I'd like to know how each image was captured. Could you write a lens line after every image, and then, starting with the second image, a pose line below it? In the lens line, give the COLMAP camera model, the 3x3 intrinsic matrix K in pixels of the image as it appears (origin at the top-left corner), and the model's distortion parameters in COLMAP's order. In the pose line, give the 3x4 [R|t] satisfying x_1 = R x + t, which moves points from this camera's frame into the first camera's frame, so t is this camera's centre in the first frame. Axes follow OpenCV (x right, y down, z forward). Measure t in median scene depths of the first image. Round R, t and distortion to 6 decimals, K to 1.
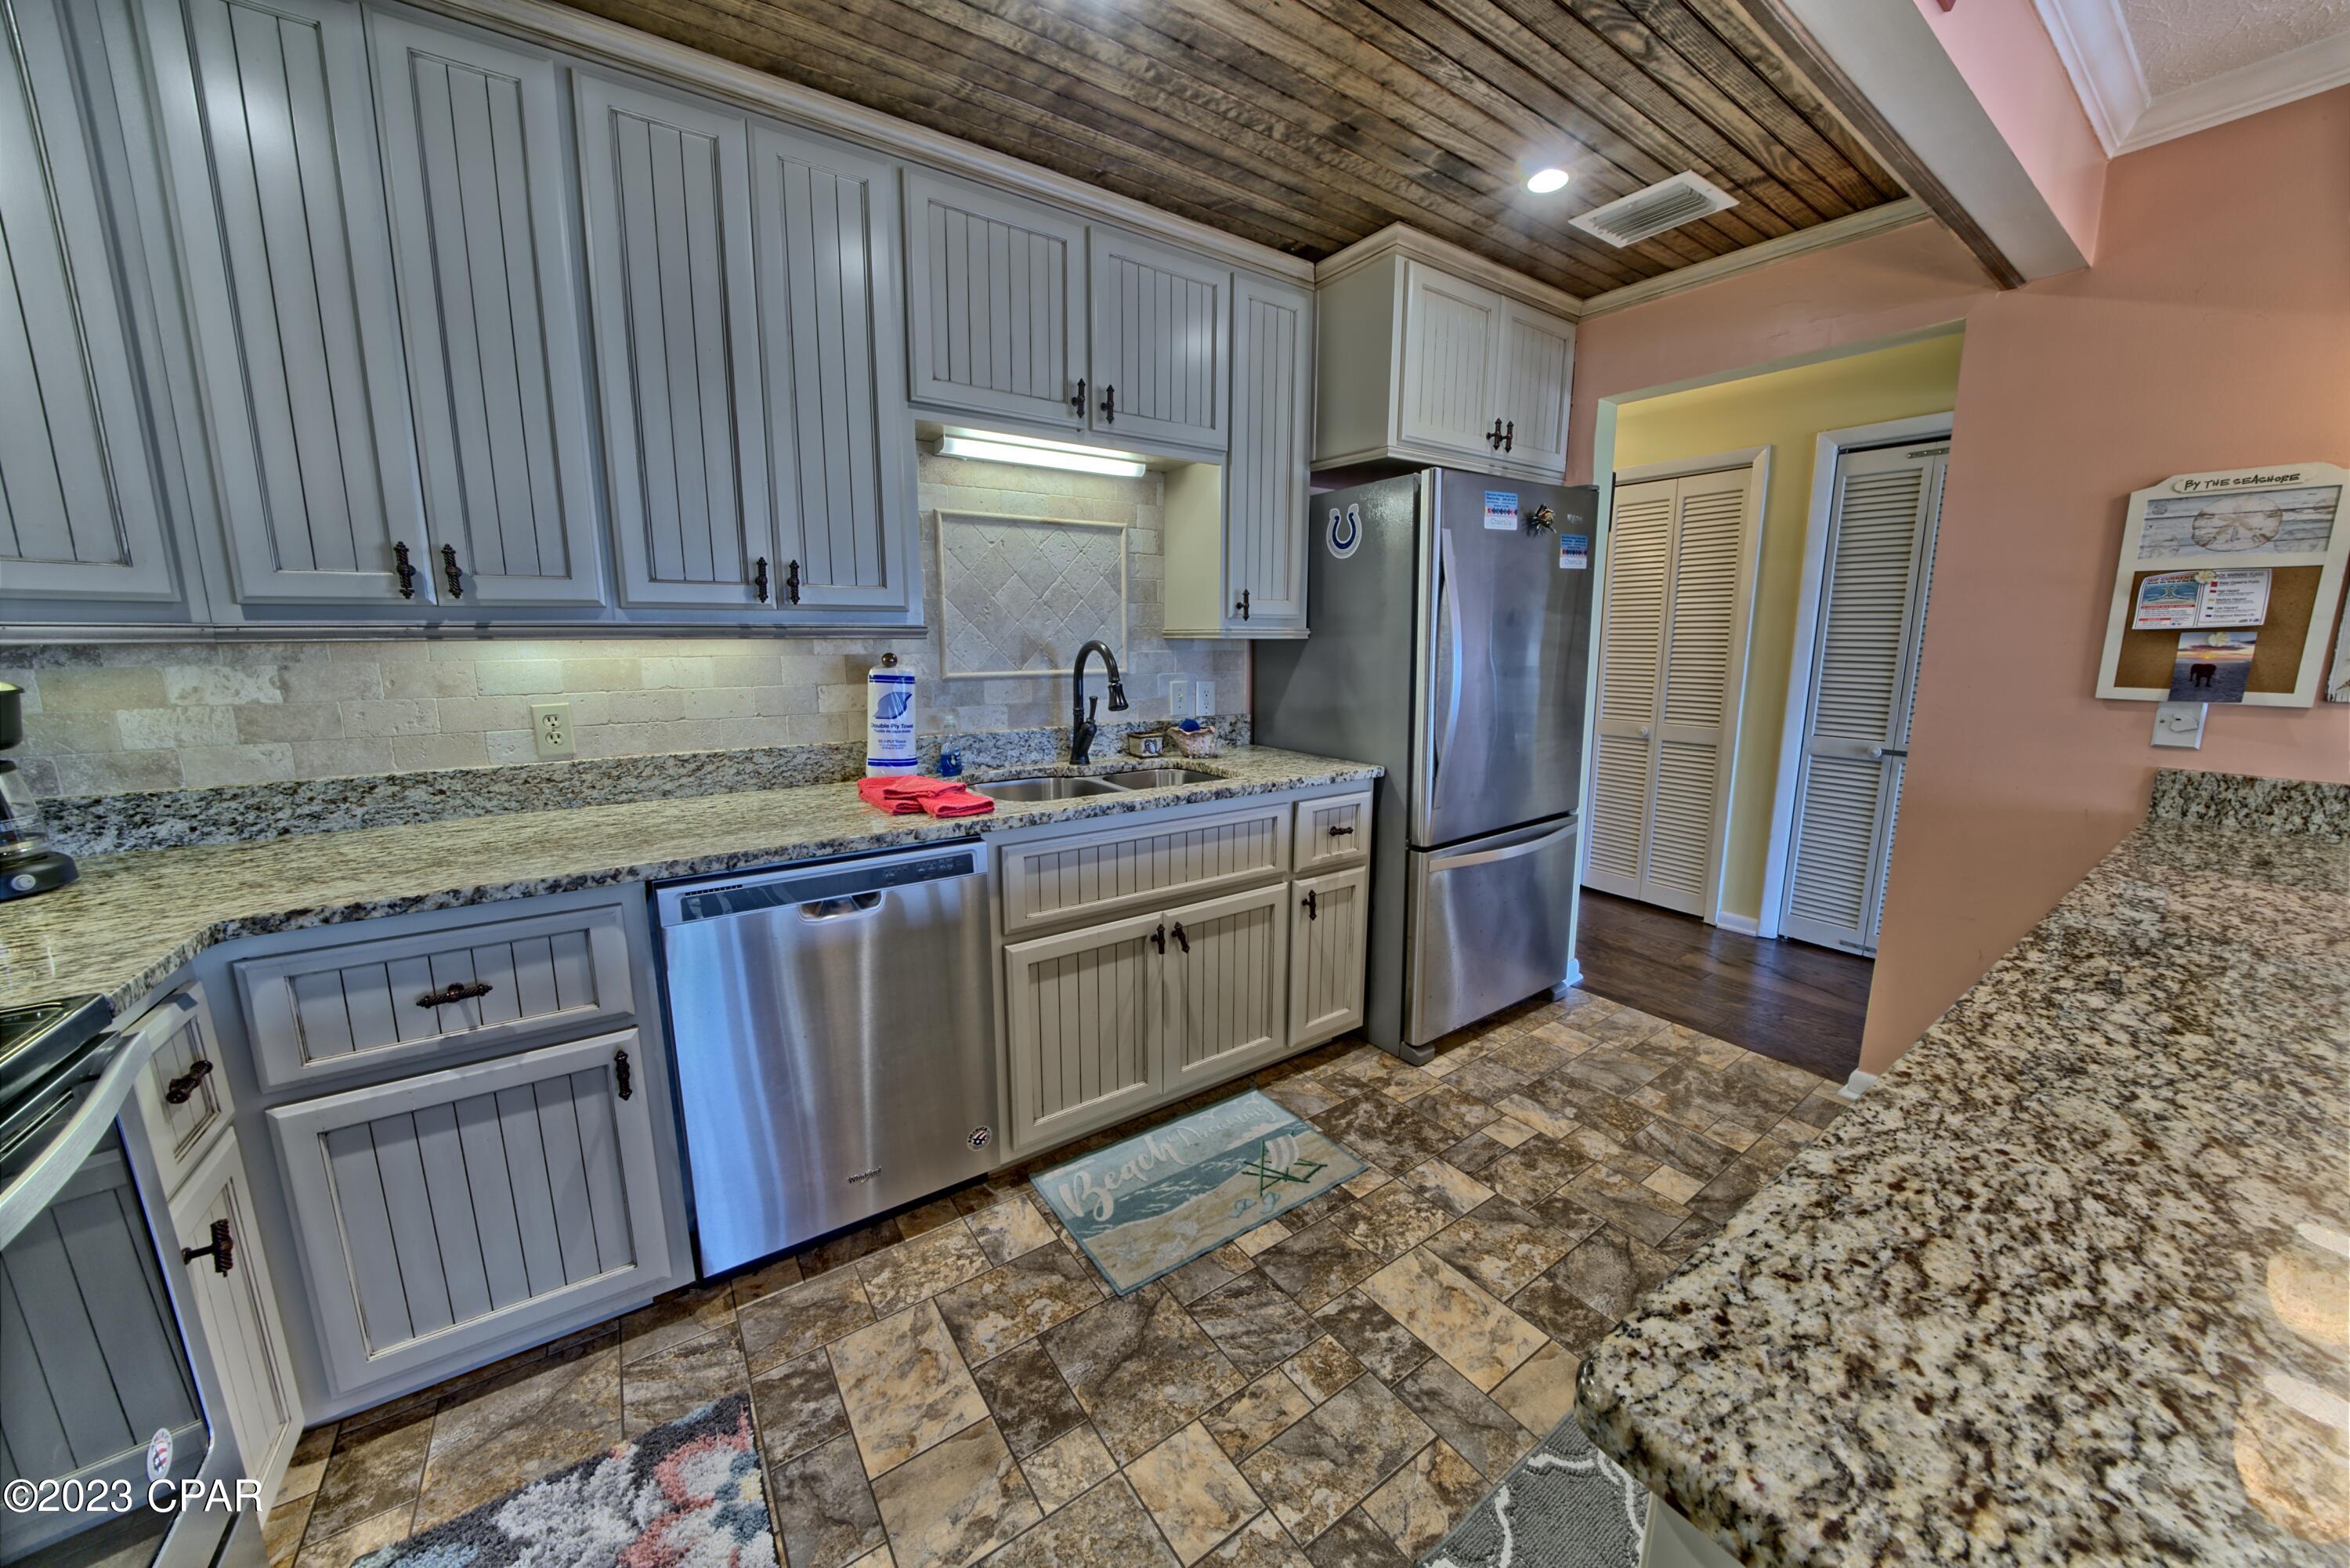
lens RADIAL K [[810.3, 0, 1181.7], [0, 810.3, 779.7], [0, 0, 1]] dist [-0.021418, 0.000742]
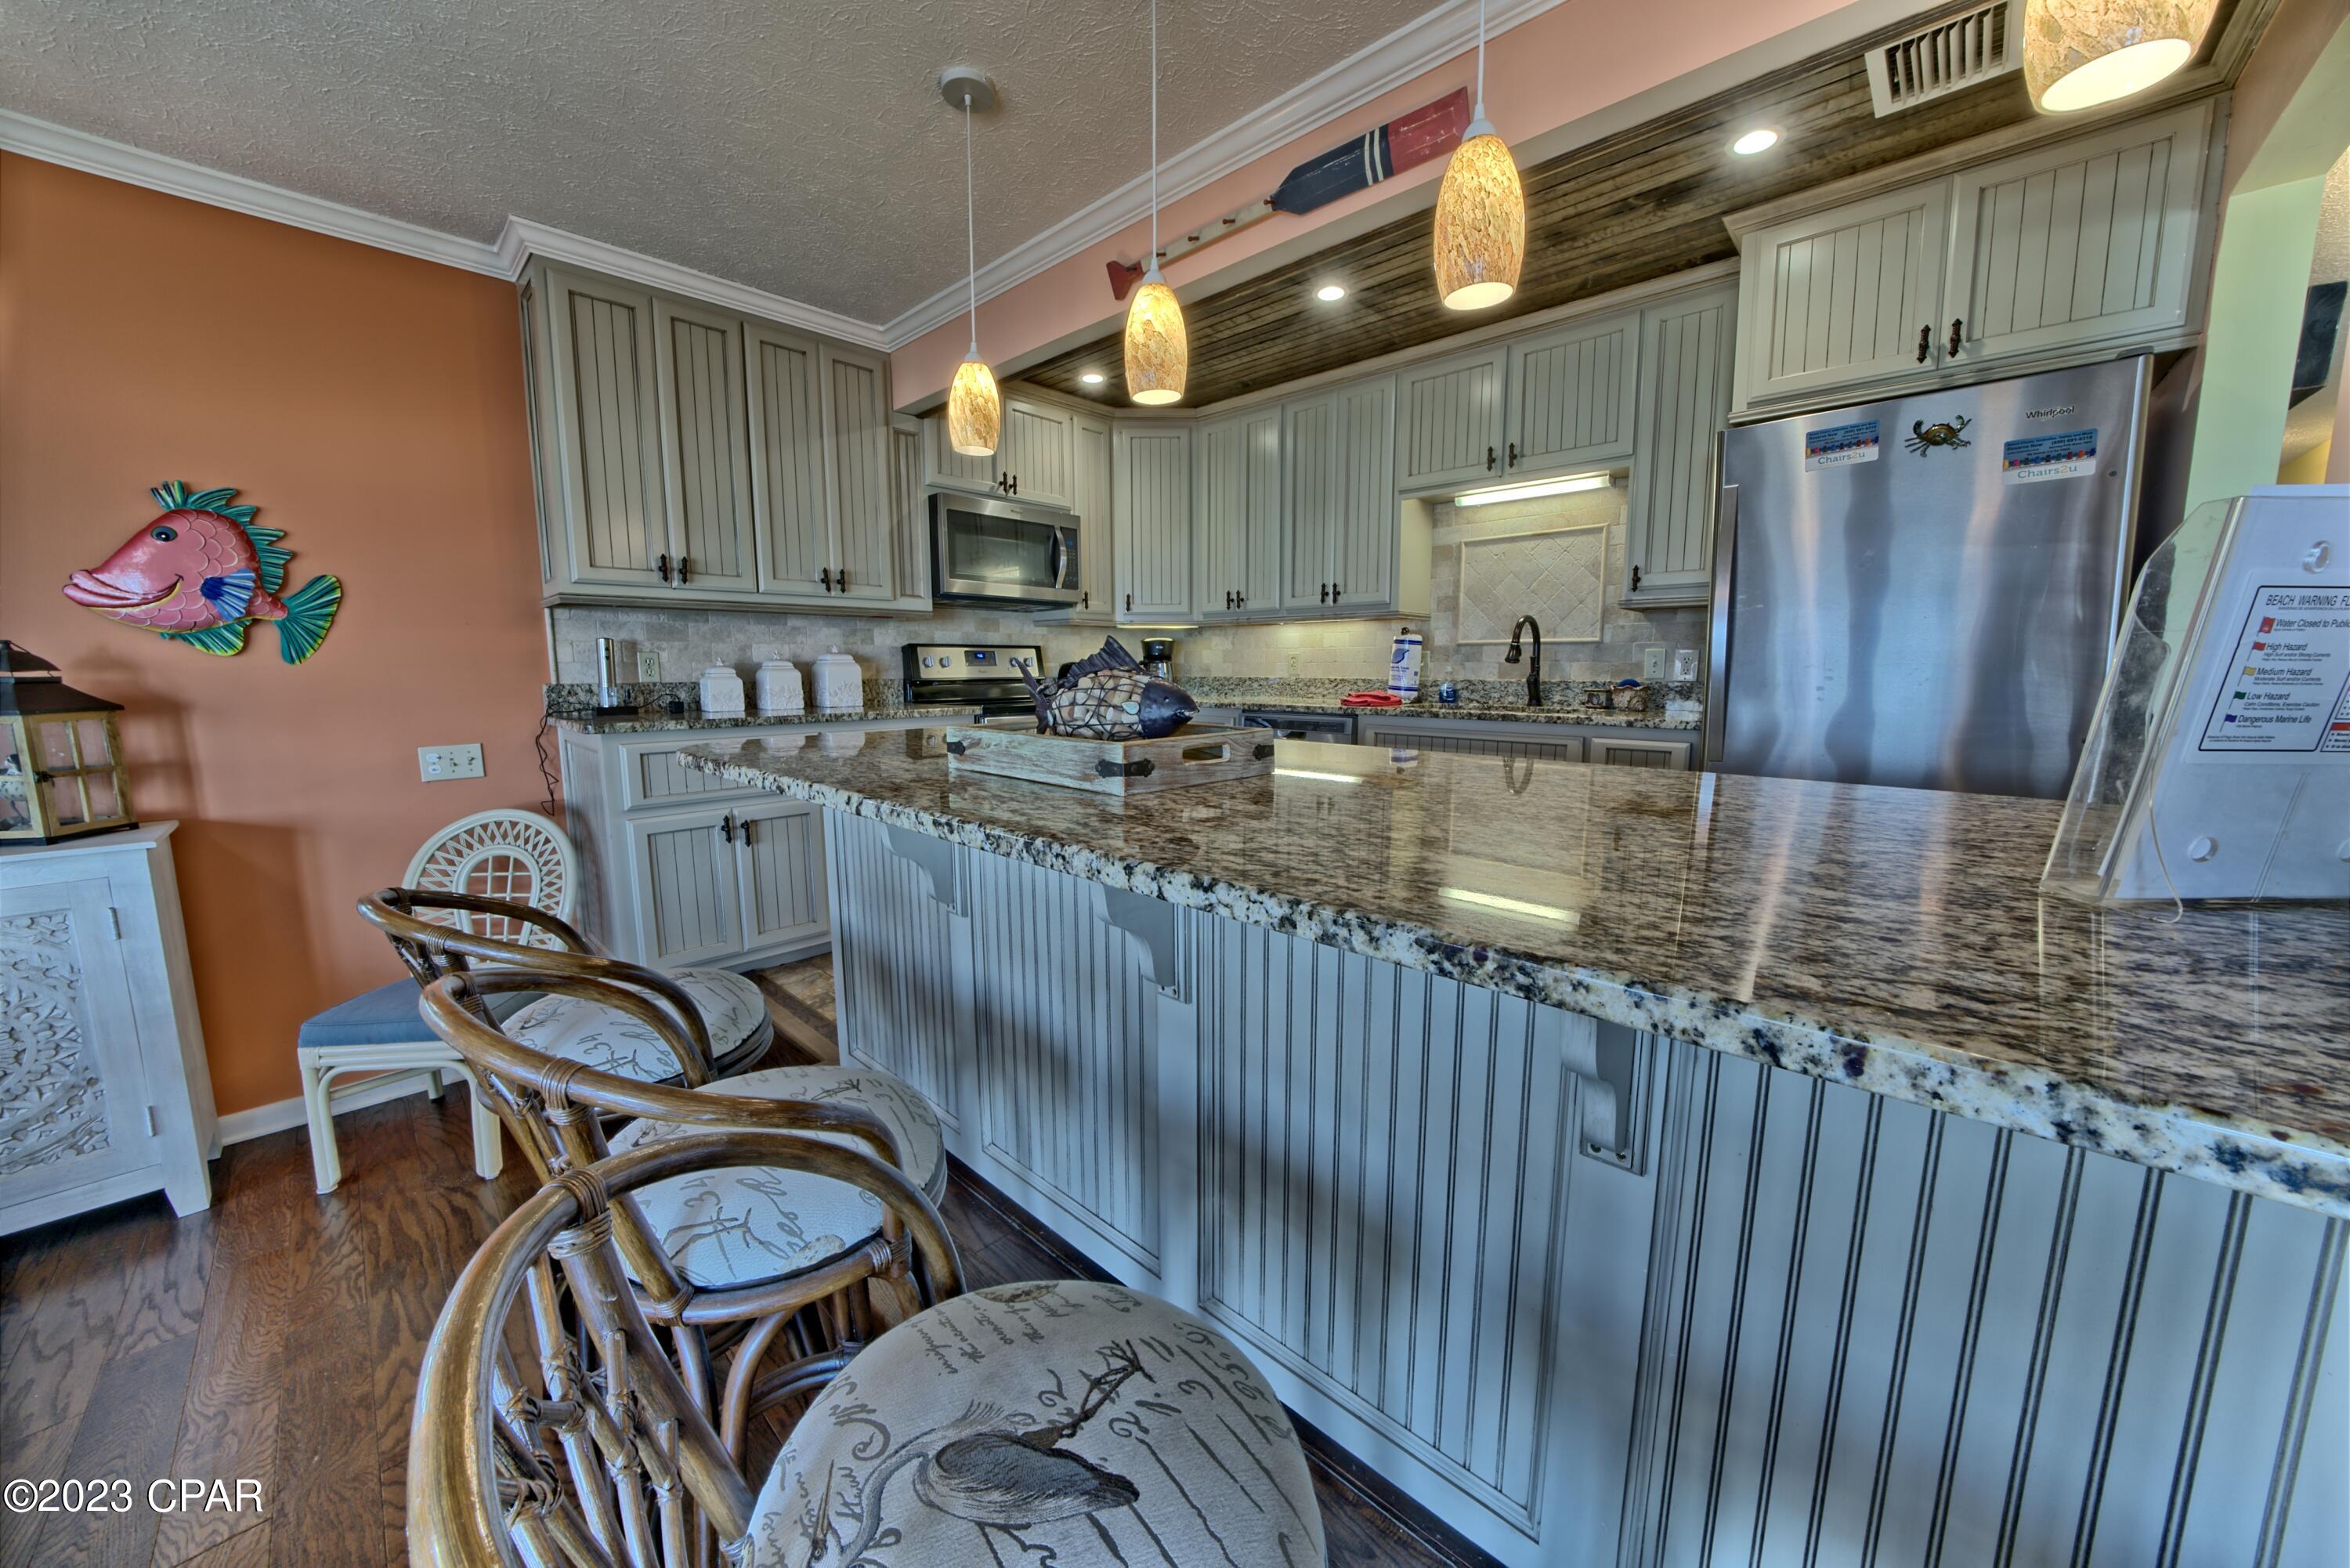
lens RADIAL K [[810.3, 0, 1183.0], [0, 810.3, 775.9], [0, 0, 1]] dist [-0.021418, 0.000742]
pose [[0.213211, 0.130189, -0.968293, 1.230826], [-0.168561, 0.981122, 0.094798, 0.075012], [0.962356, 0.143005, 0.231131, 0.142582]]
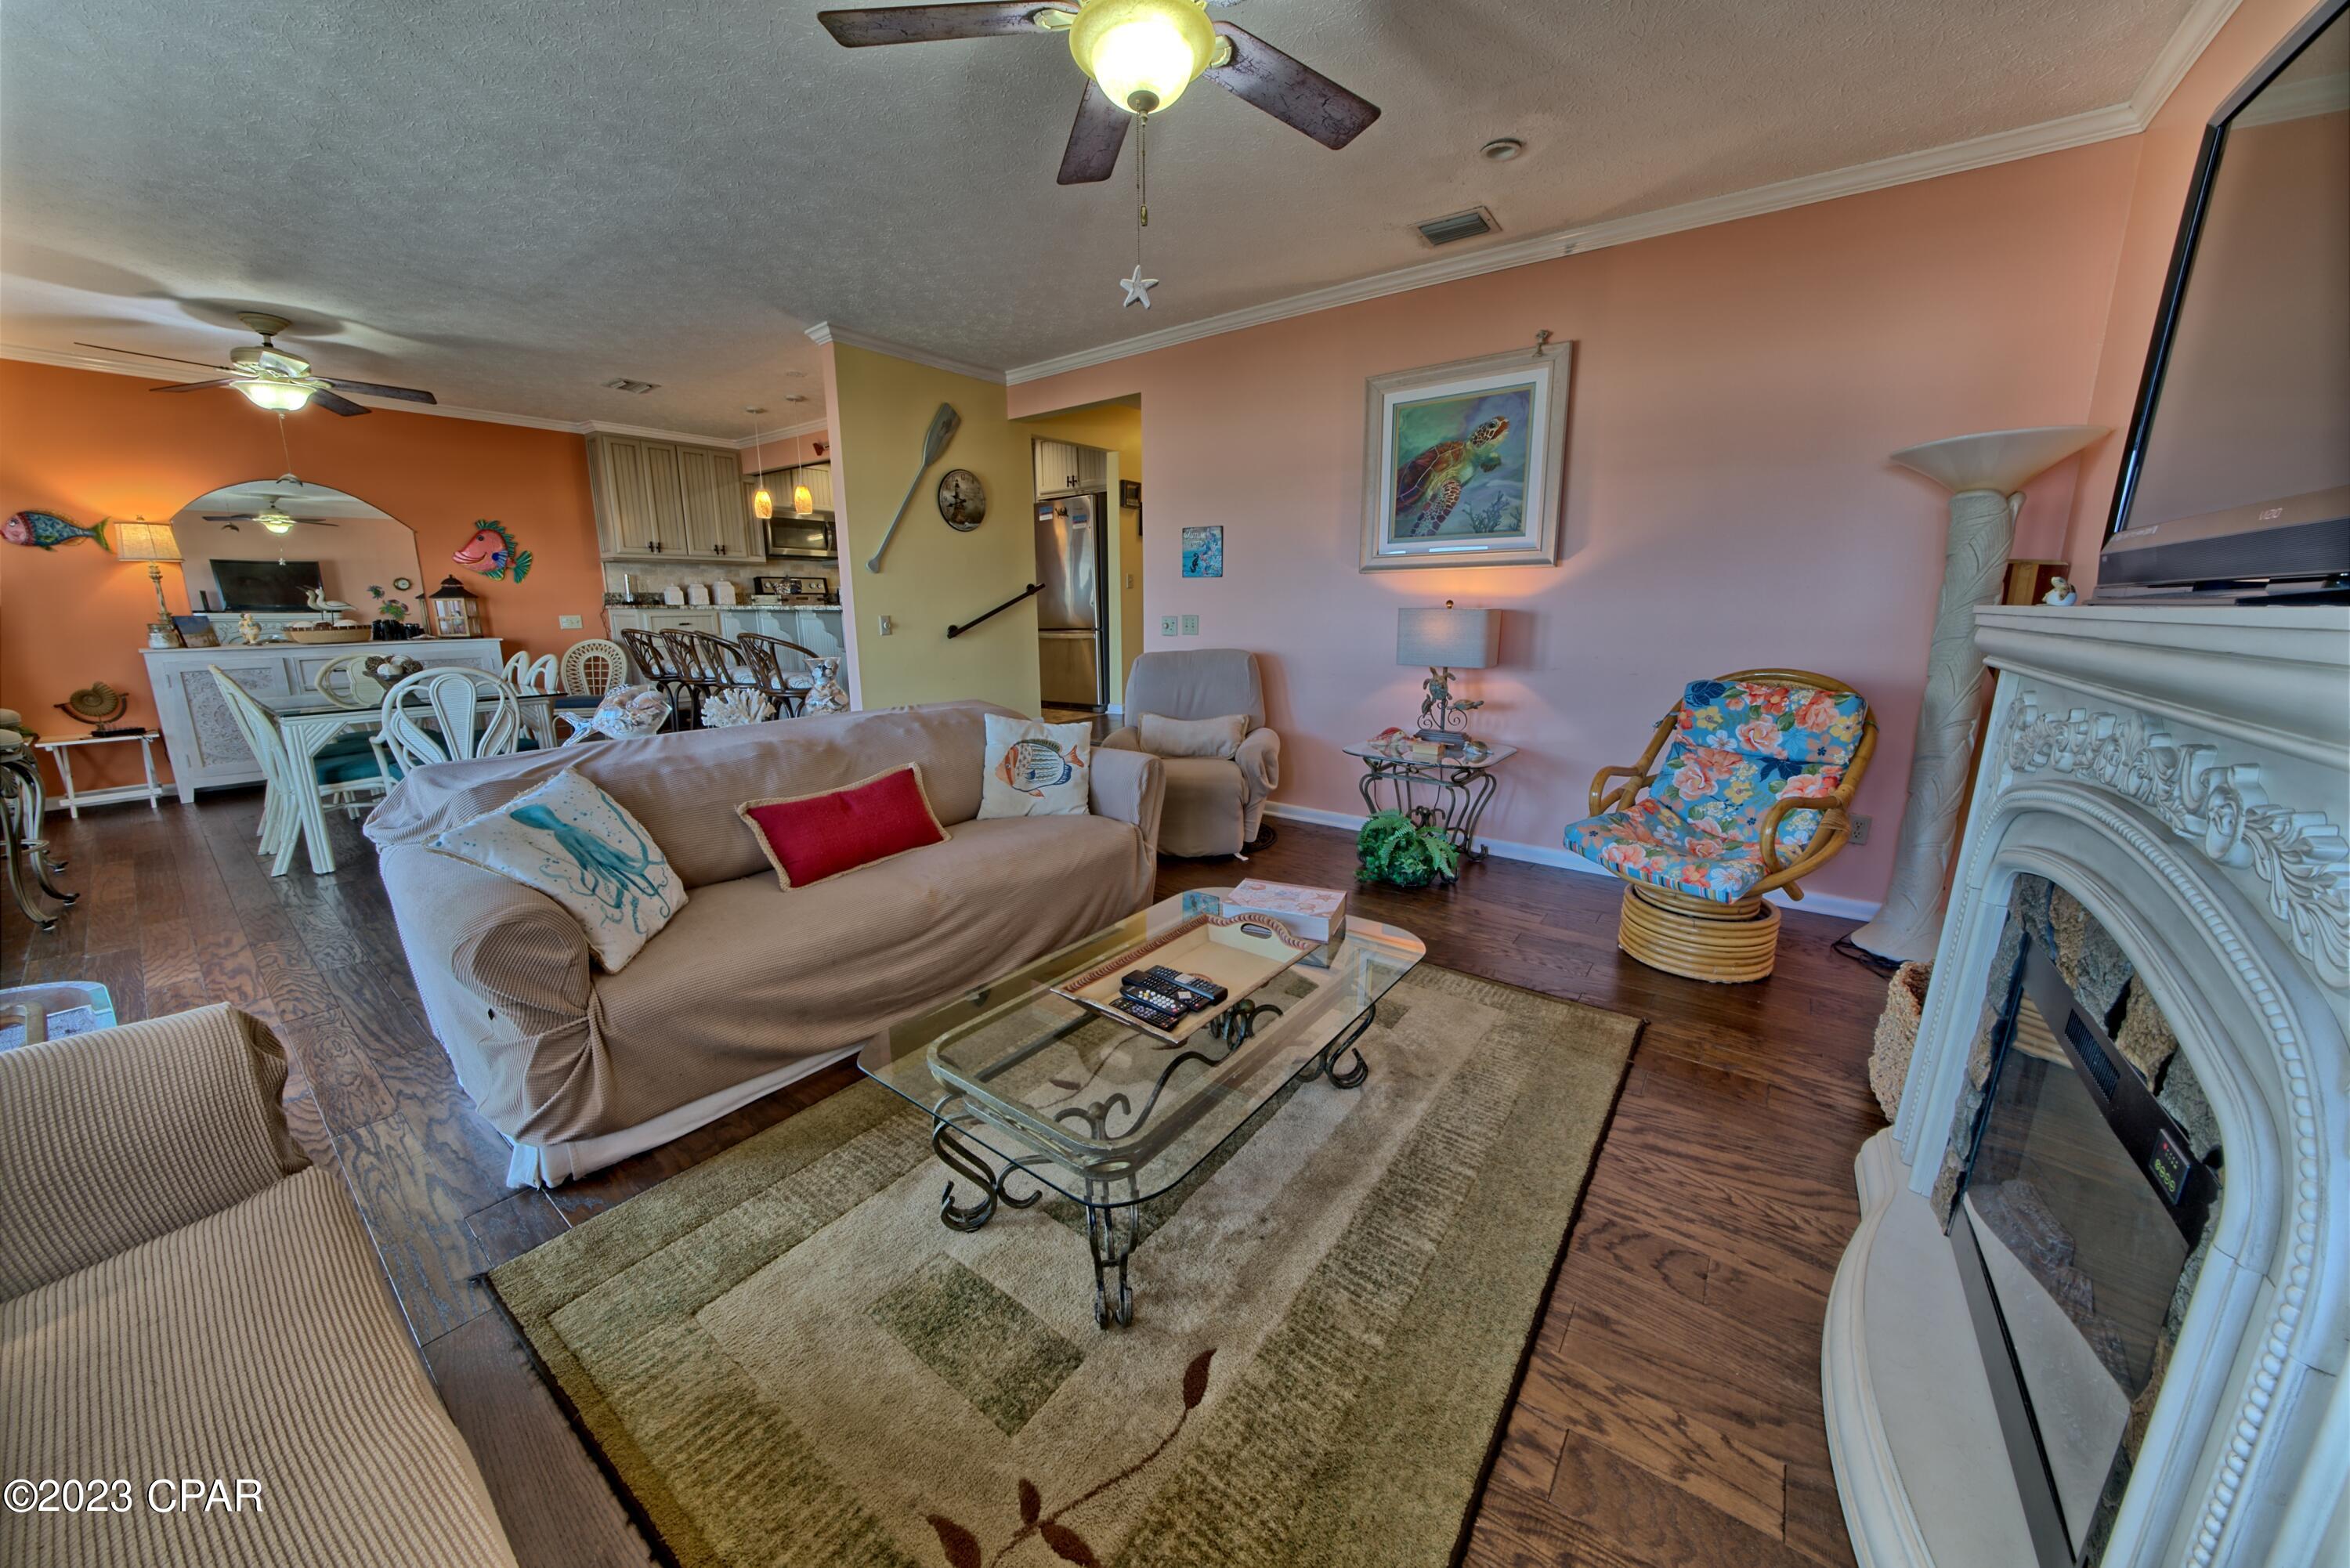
lens RADIAL K [[810.3, 0, 1177.4], [0, 810.3, 773.2], [0, 0, 1]] dist [-0.021418, 0.000742]
pose [[0.312585, 0.195383, -0.929579, 3.562175], [-0.164542, 0.974961, 0.149592, 0.069603], [0.935530, 0.106195, 0.336906, 0.582924]]
